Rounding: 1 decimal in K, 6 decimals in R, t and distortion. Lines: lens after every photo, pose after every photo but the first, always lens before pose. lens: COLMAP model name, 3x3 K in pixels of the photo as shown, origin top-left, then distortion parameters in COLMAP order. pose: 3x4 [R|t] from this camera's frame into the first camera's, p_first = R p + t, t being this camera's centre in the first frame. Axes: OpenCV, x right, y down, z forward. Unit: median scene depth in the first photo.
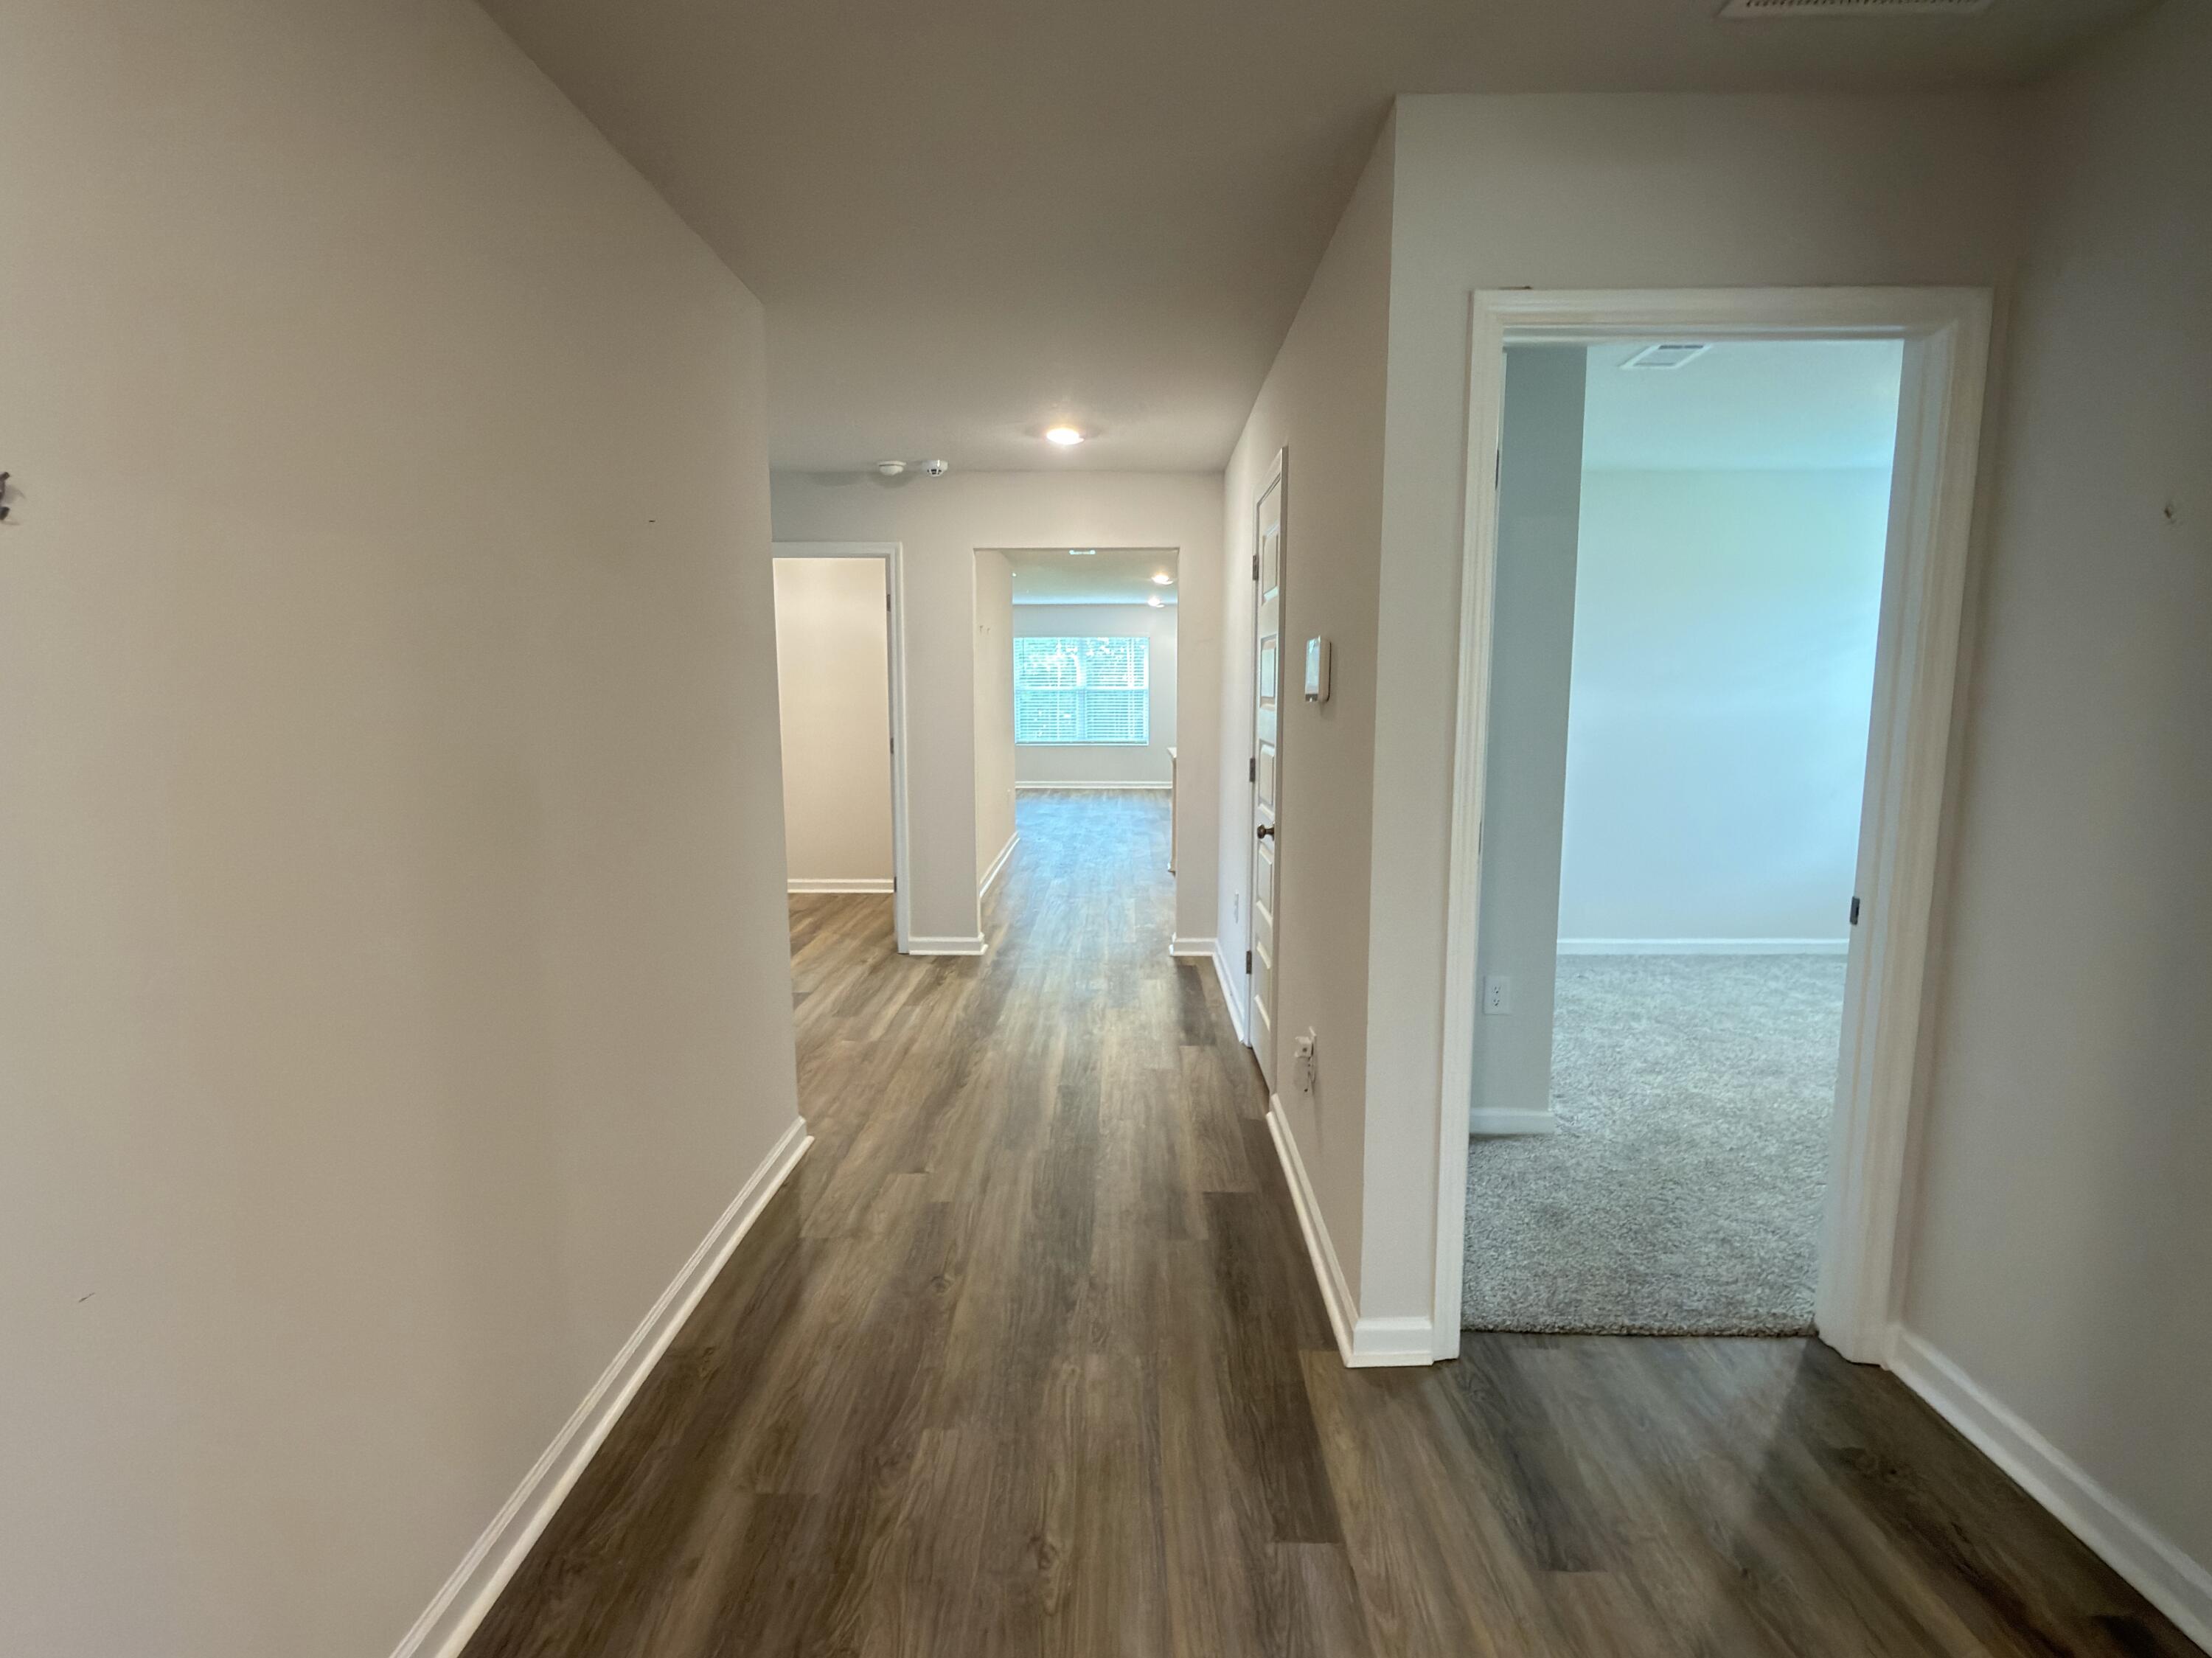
lens RADIAL K [[1081.3, 0, 1106.0], [0, 1081.3, 829.0], [0, 0, 1]] dist [-0.001178, -0.000606]
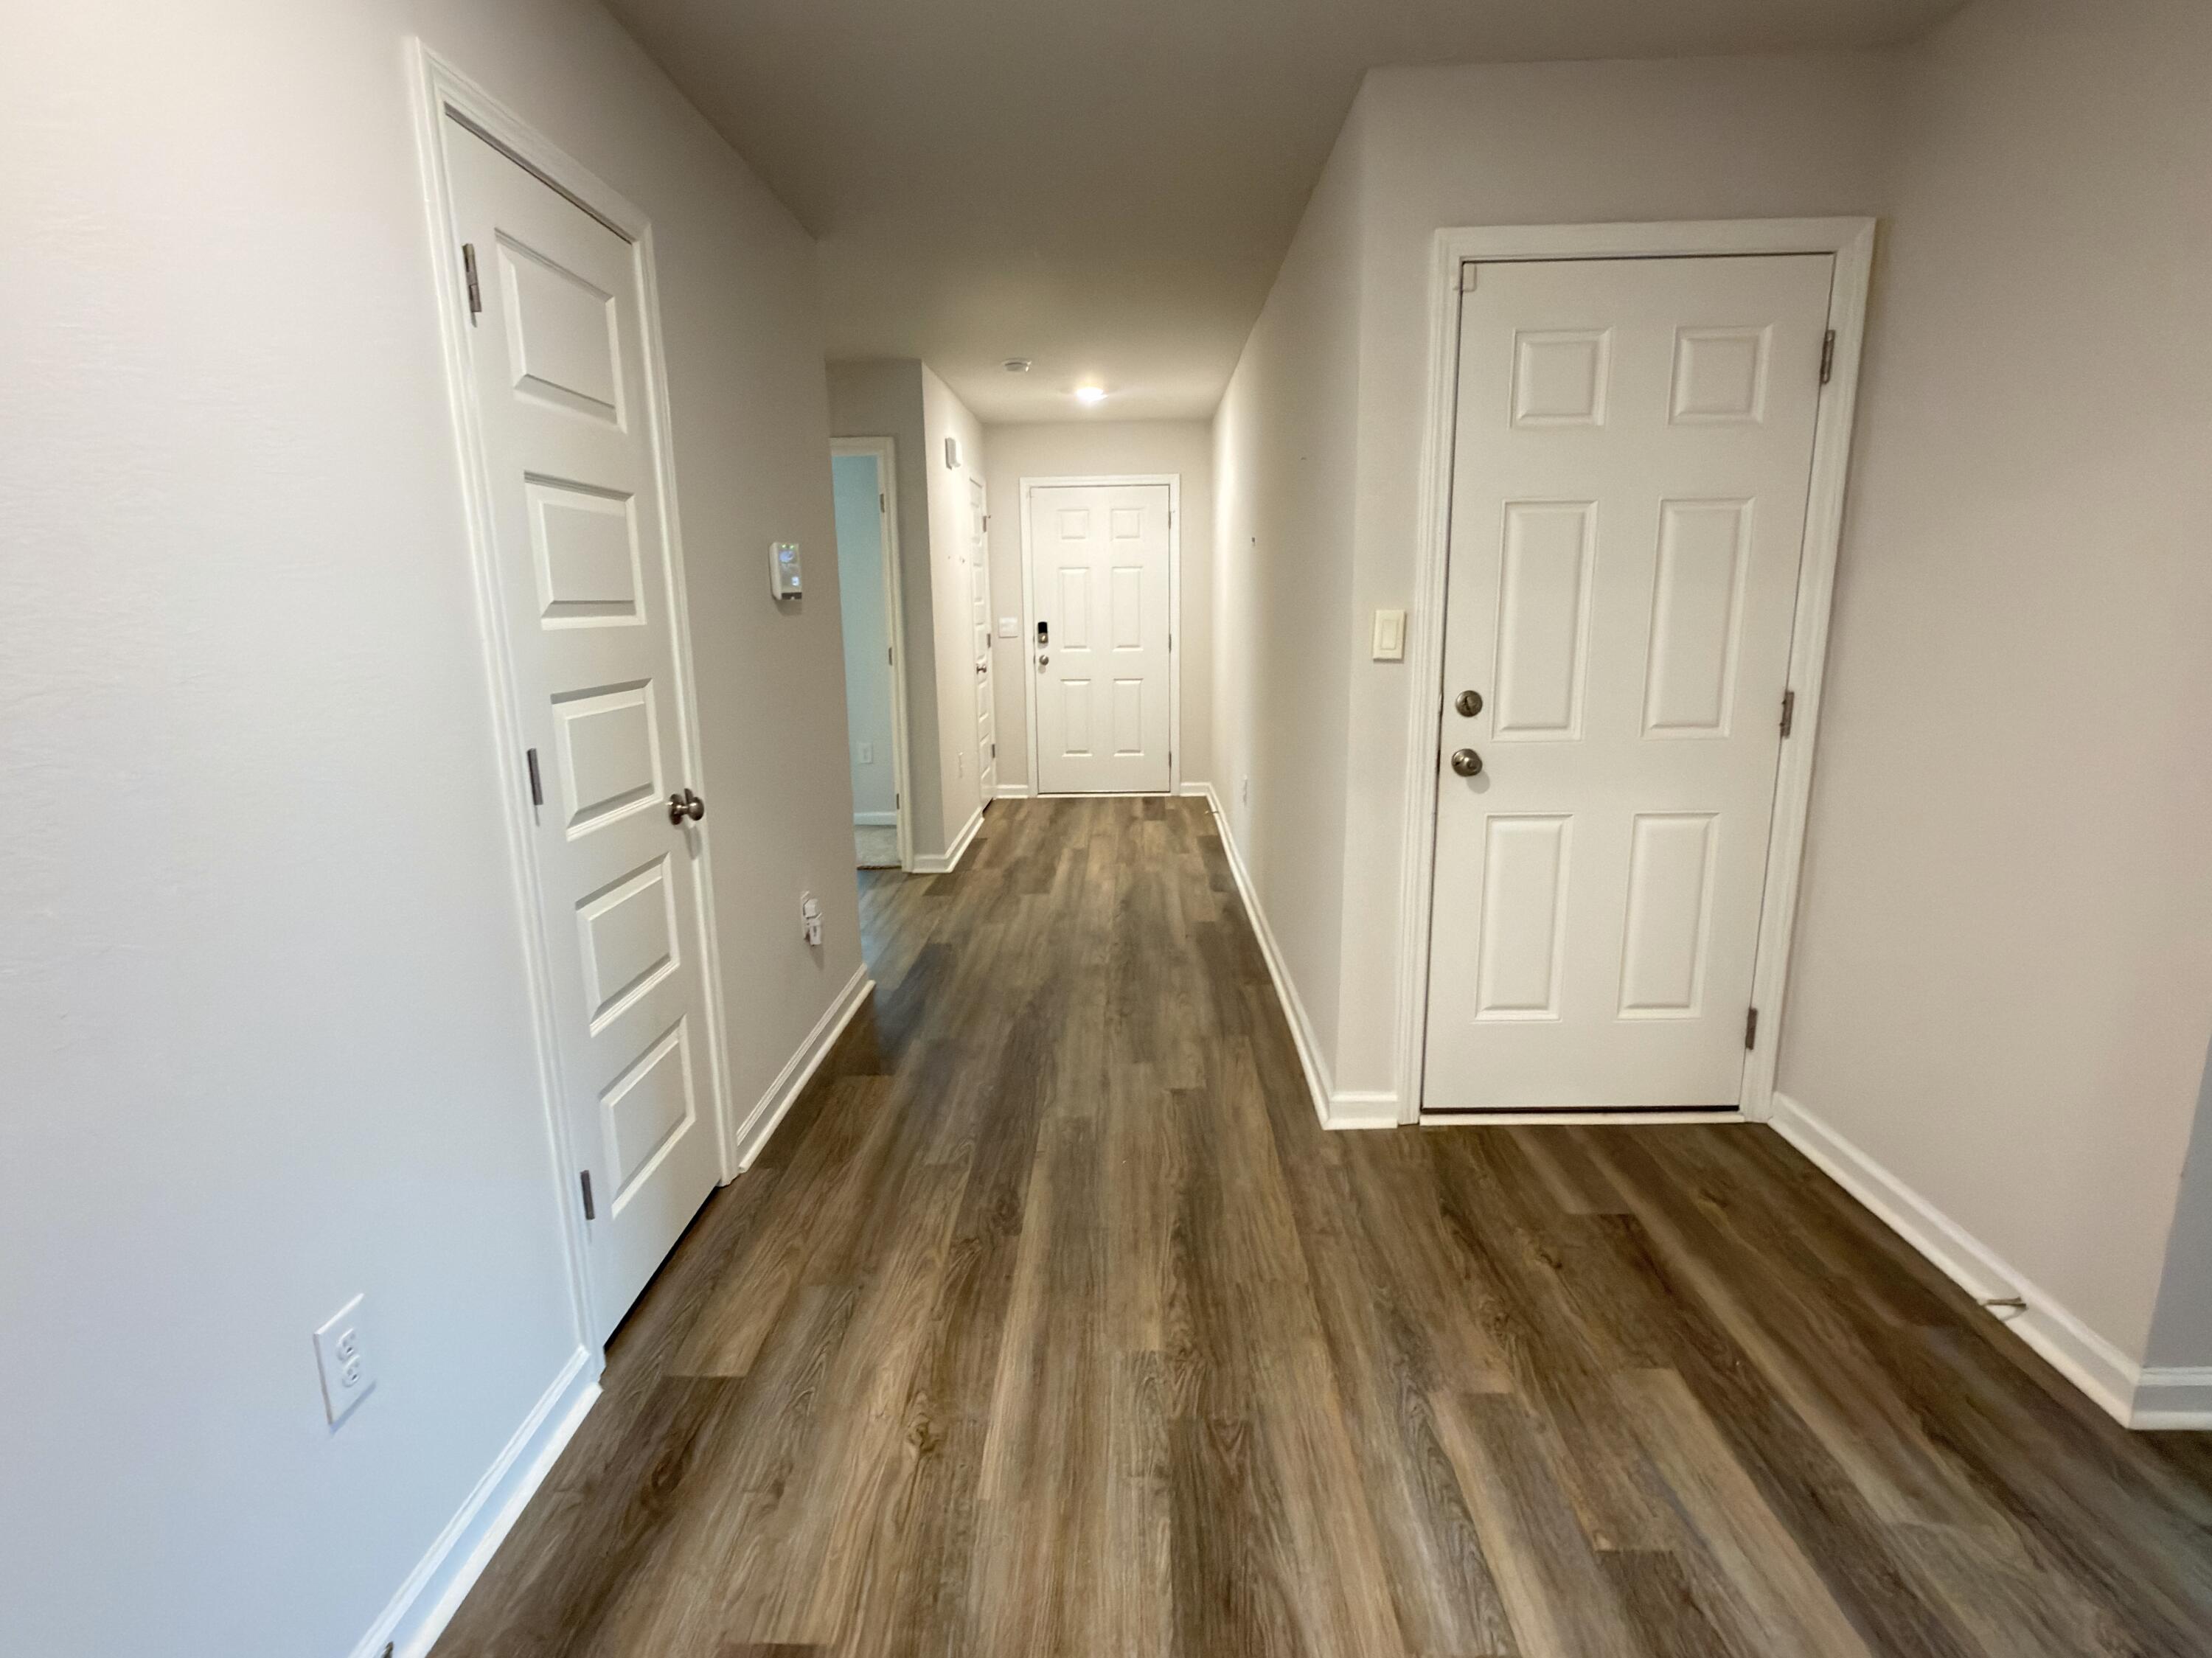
lens RADIAL K [[1081.3, 0, 1106.0], [0, 1081.3, 829.0], [0, 0, 1]] dist [-0.001178, -0.000606]
pose [[-0.999768, 0.017190, 0.012944, -0.100748], [0.020537, 0.941821, 0.335488, -0.180050], [-0.006424, 0.335676, -0.941956, 1.450759]]
